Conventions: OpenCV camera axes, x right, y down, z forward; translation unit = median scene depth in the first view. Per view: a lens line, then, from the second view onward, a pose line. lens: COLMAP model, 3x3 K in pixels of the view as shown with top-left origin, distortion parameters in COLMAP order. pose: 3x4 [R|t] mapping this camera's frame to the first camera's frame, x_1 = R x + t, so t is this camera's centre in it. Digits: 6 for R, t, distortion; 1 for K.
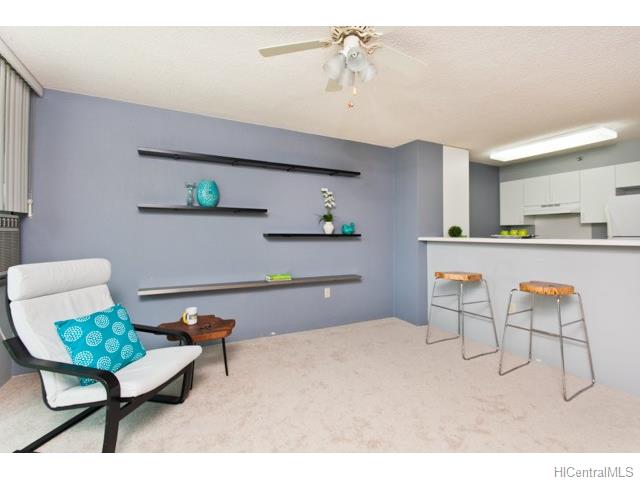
lens RADIAL K [[303.5, 0, 322.6], [0, 303.5, 236.2], [0, 0, 1]] dist [-0.002341, -0.000221]
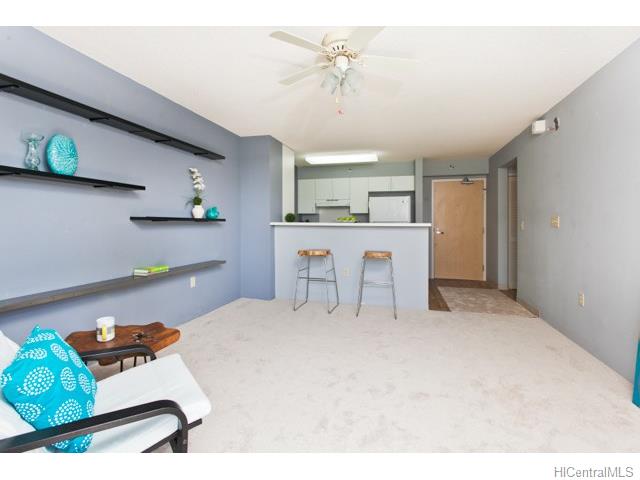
lens RADIAL K [[303.5, 0, 316.2], [0, 303.5, 229.0], [0, 0, 1]] dist [-0.002341, -0.000221]
pose [[0.688921, -0.014567, 0.724690, -0.401315], [0.001014, 0.999816, 0.019133, 0.007903], [-0.724836, -0.012446, 0.688809, 0.095886]]
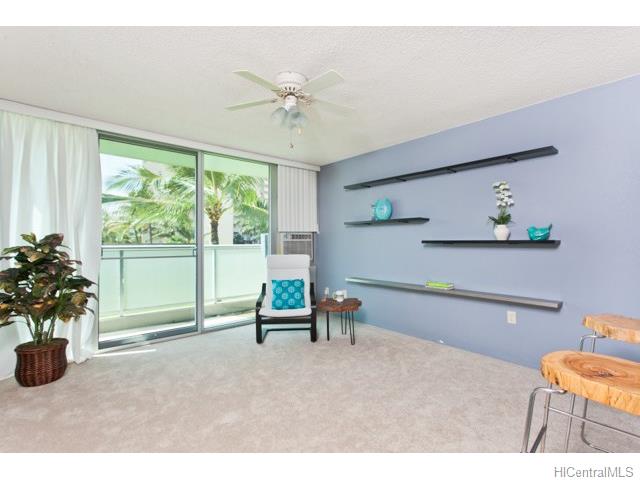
lens RADIAL K [[303.5, 0, 318.2], [0, 303.5, 241.4], [0, 0, 1]] dist [-0.002341, -0.000221]
pose [[0.237083, -0.003347, -0.971484, 0.660282], [-0.000584, 0.999993, -0.003588, -0.001514], [0.971489, 0.001418, 0.237079, 0.354495]]
